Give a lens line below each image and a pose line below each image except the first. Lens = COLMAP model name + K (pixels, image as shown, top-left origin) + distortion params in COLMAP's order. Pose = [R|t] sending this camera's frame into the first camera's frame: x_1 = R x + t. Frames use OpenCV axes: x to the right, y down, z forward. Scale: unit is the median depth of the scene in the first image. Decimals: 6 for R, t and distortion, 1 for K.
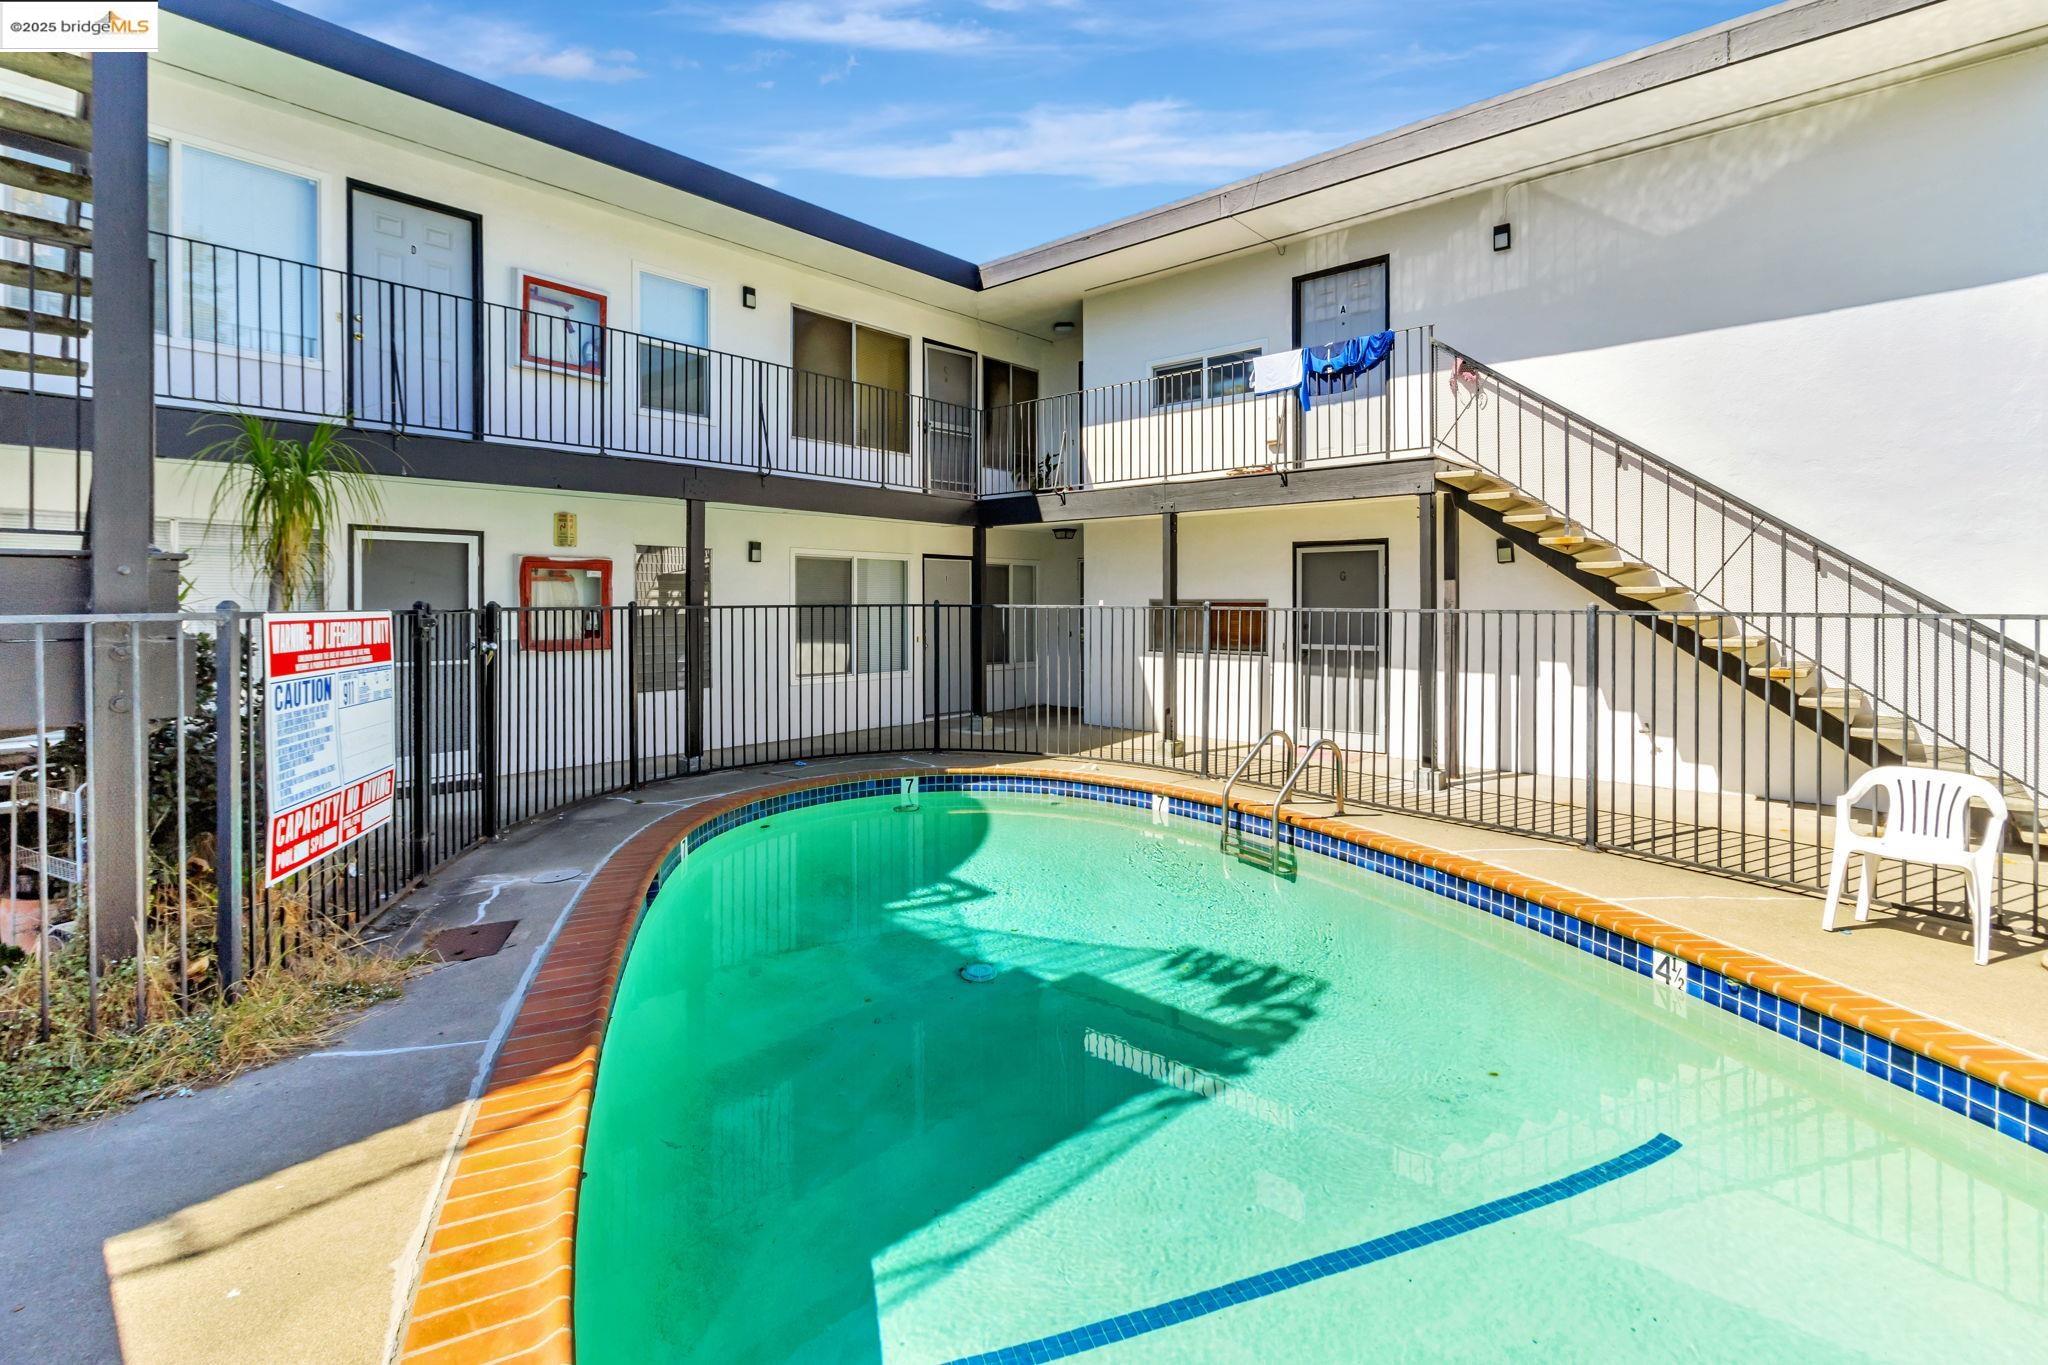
lens RADIAL K [[978.6, 0, 1003.9], [0, 978.6, 602.6], [0, 0, 1]] dist [0.002782, 0.000591]
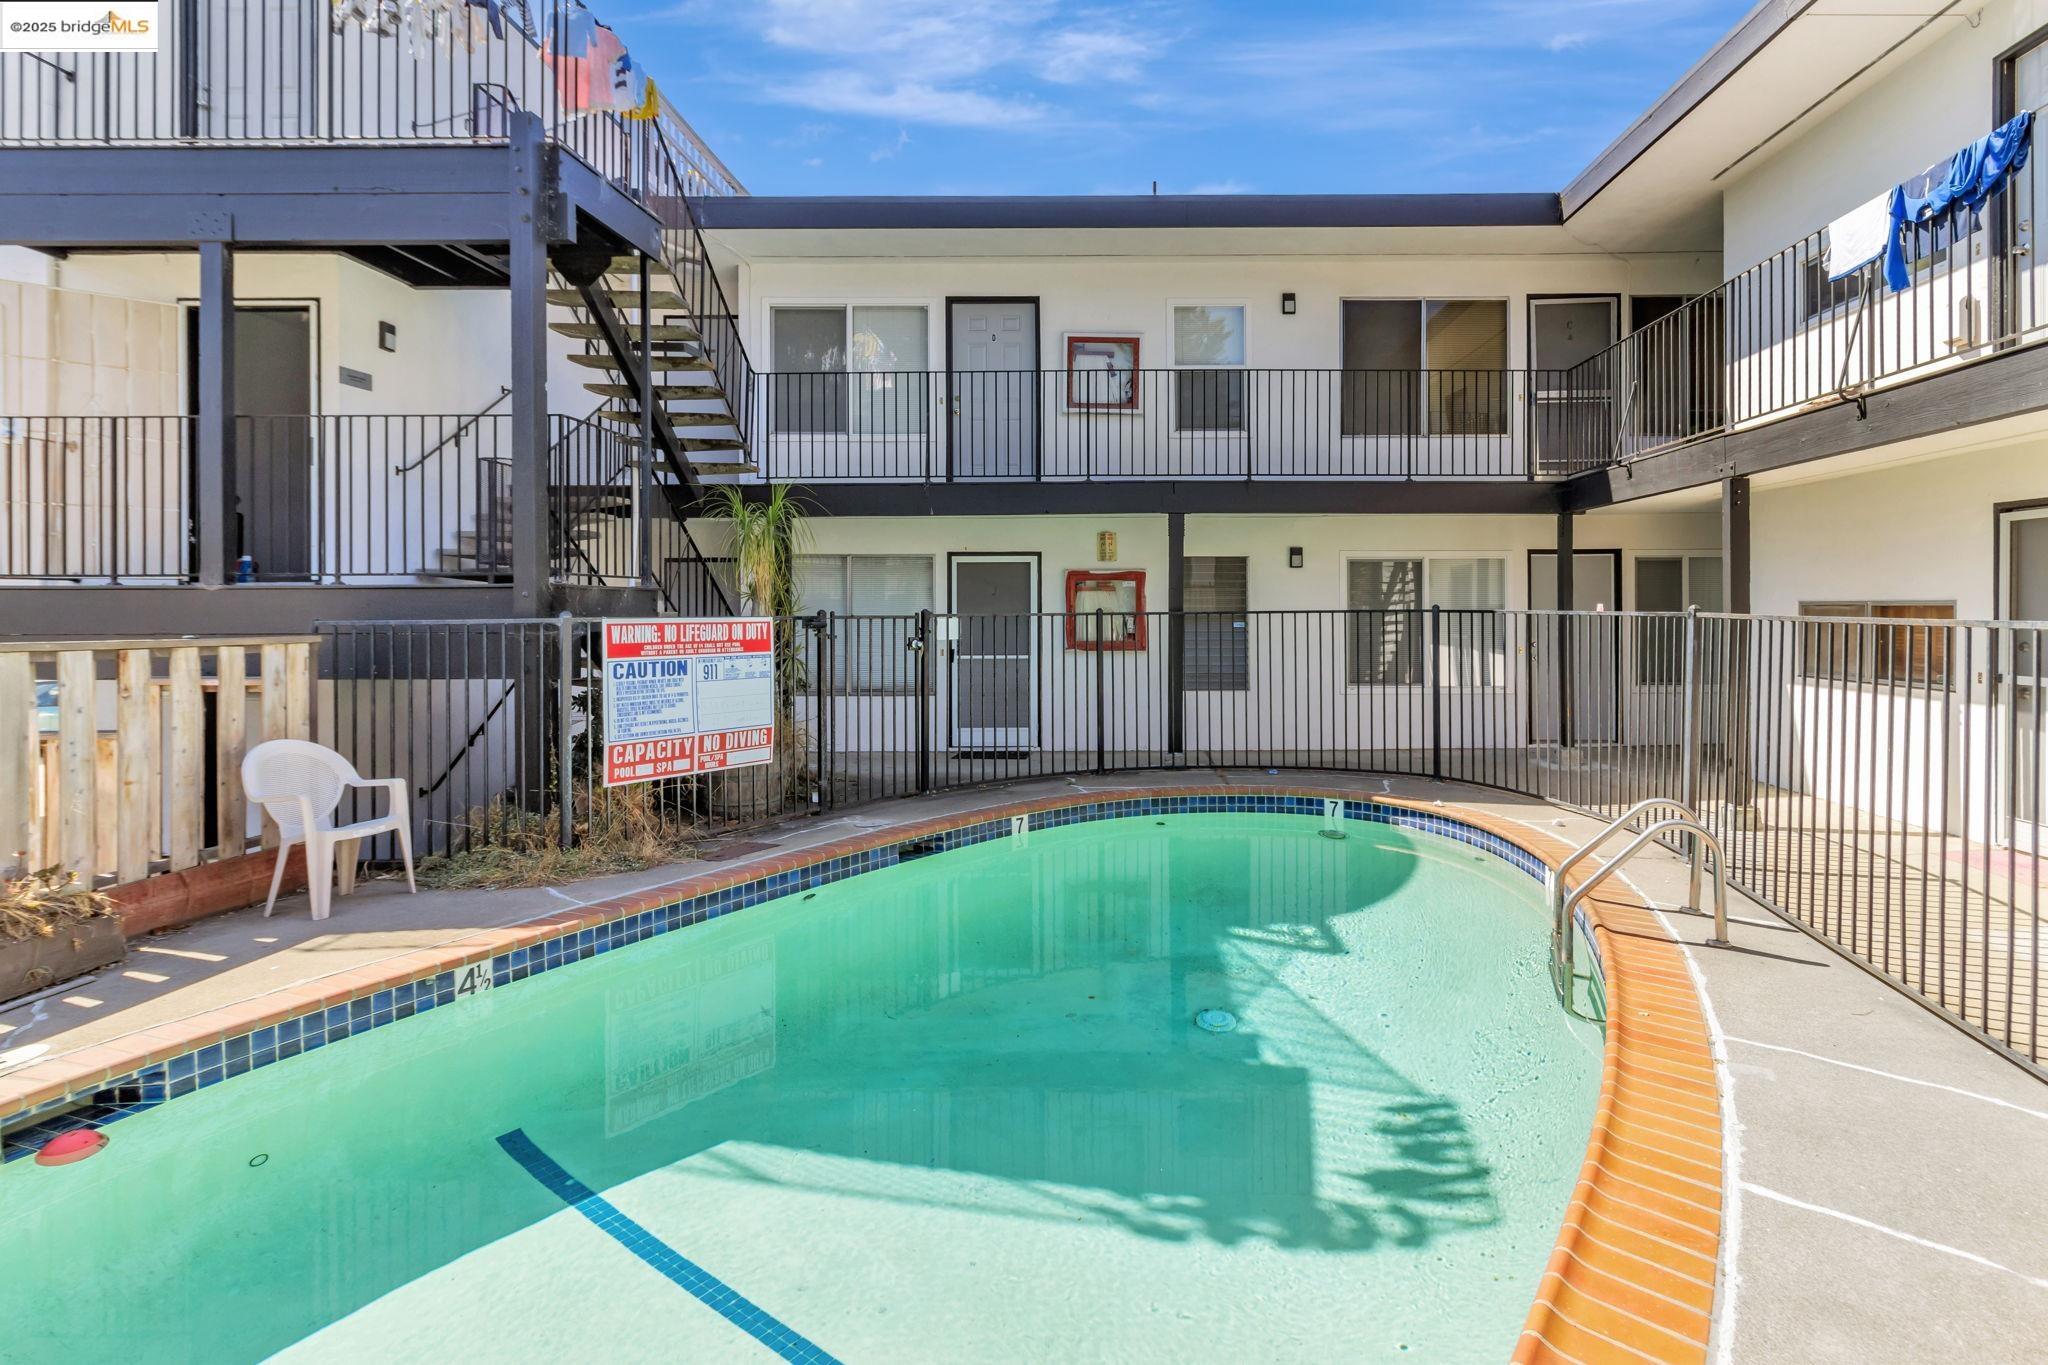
lens RADIAL K [[978.6, 0, 1133.2], [0, 978.6, 611.5], [0, 0, 1]] dist [0.002782, 0.000591]
pose [[0.672627, -0.000725, -0.739981, 0.418431], [0.003975, 0.999989, 0.002634, -0.000033], [0.739971, -0.004713, 0.672623, 0.230728]]
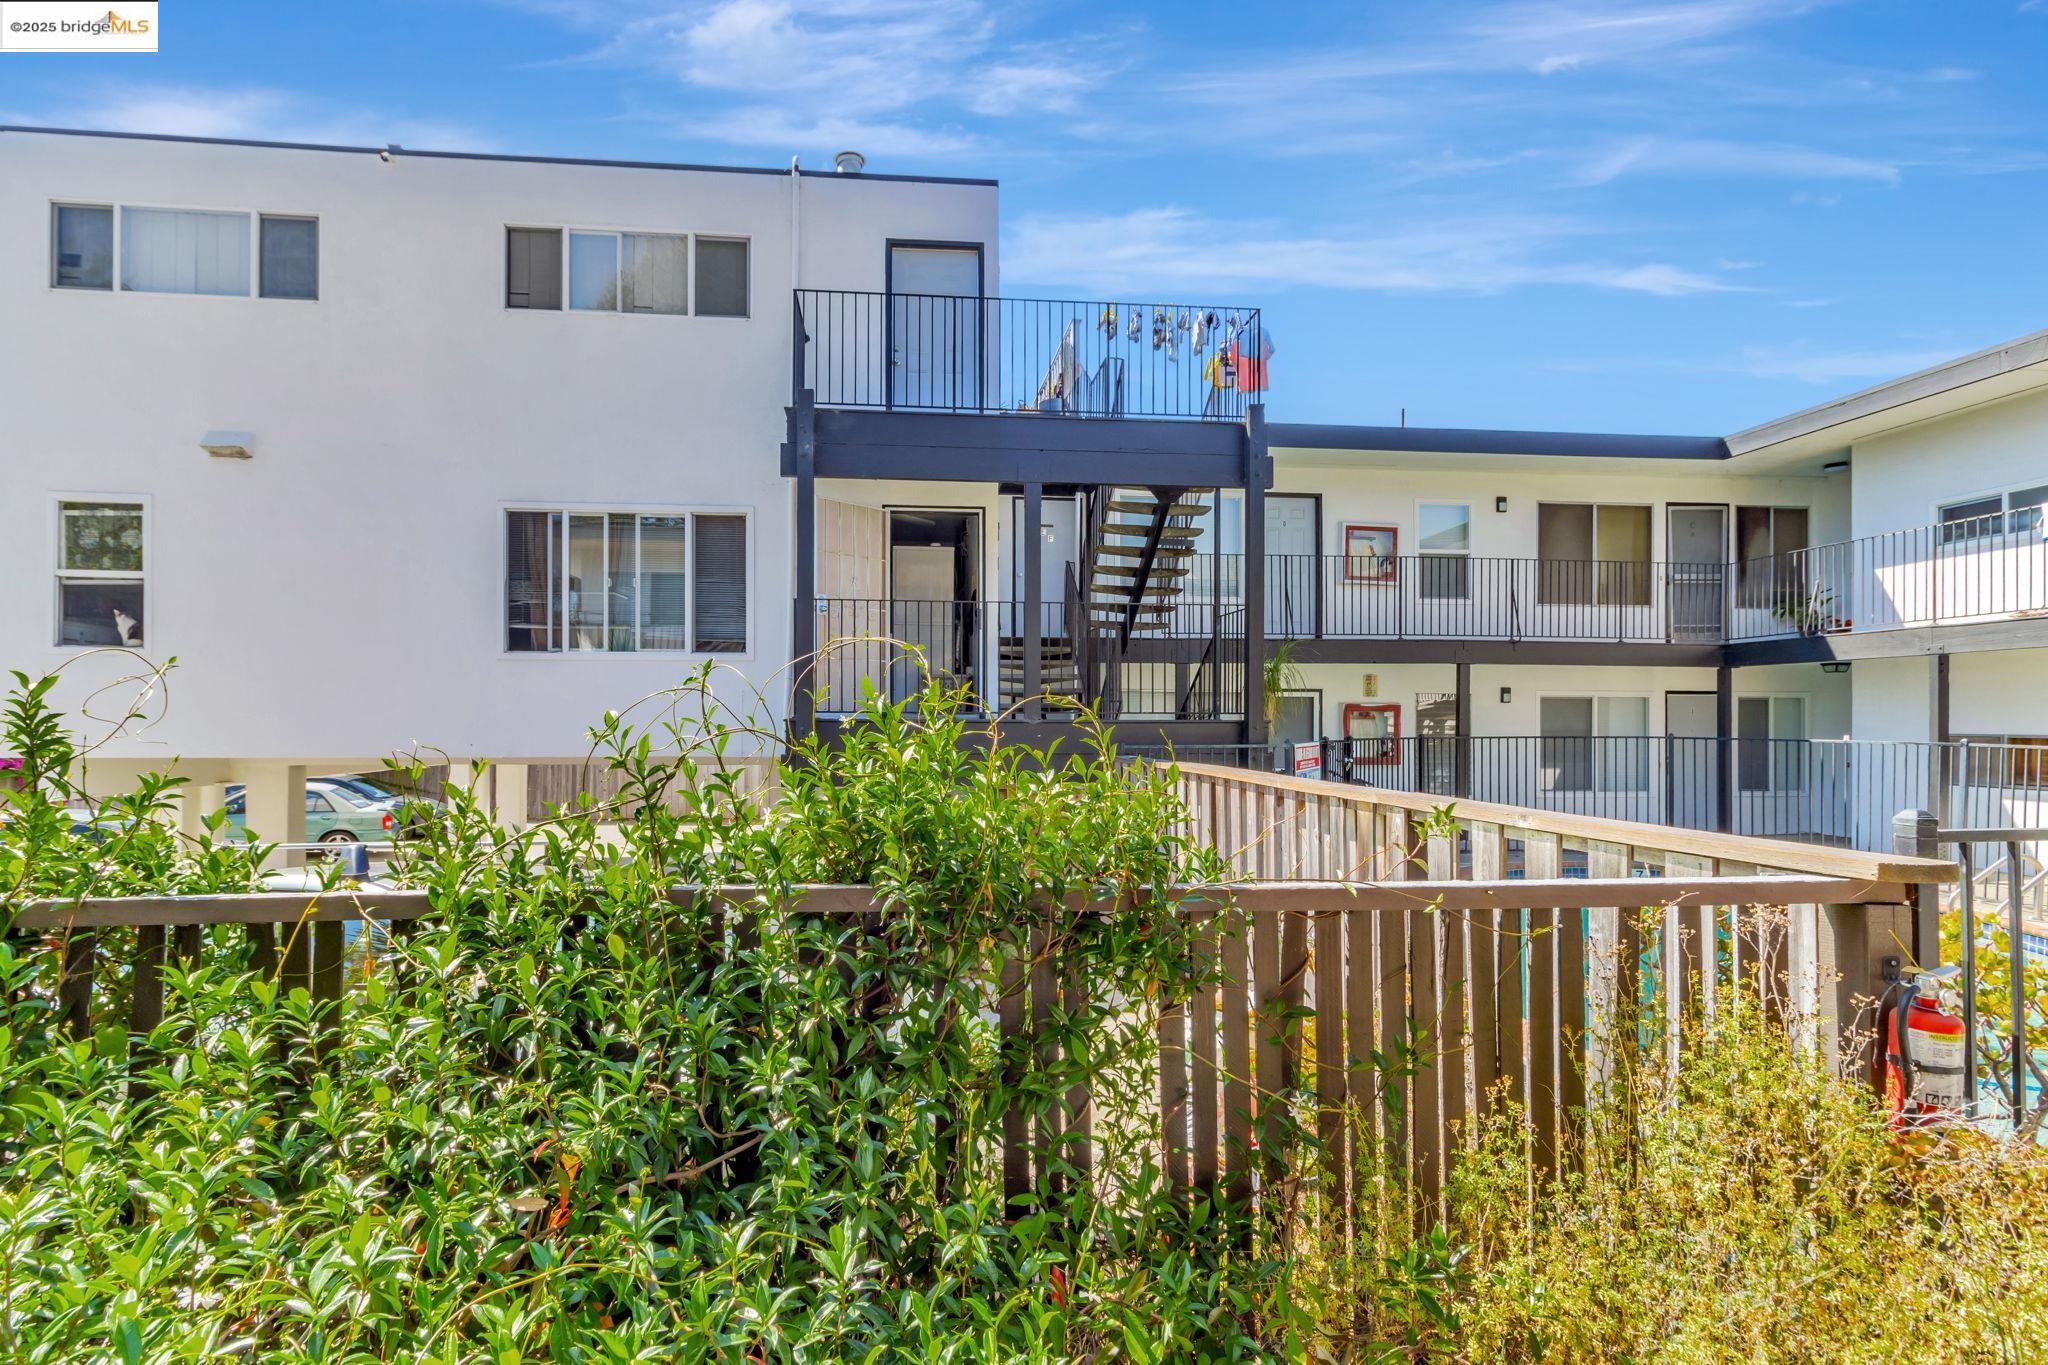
lens RADIAL K [[978.6, 0, 972.9], [0, 978.6, 716.3], [0, 0, 1]] dist [0.002782, 0.000591]
pose [[0.744148, -0.001545, -0.668013, 0.106220], [-0.001763, 0.999989, -0.004277, -0.018376], [0.668012, 0.004360, 0.744137, -0.528389]]
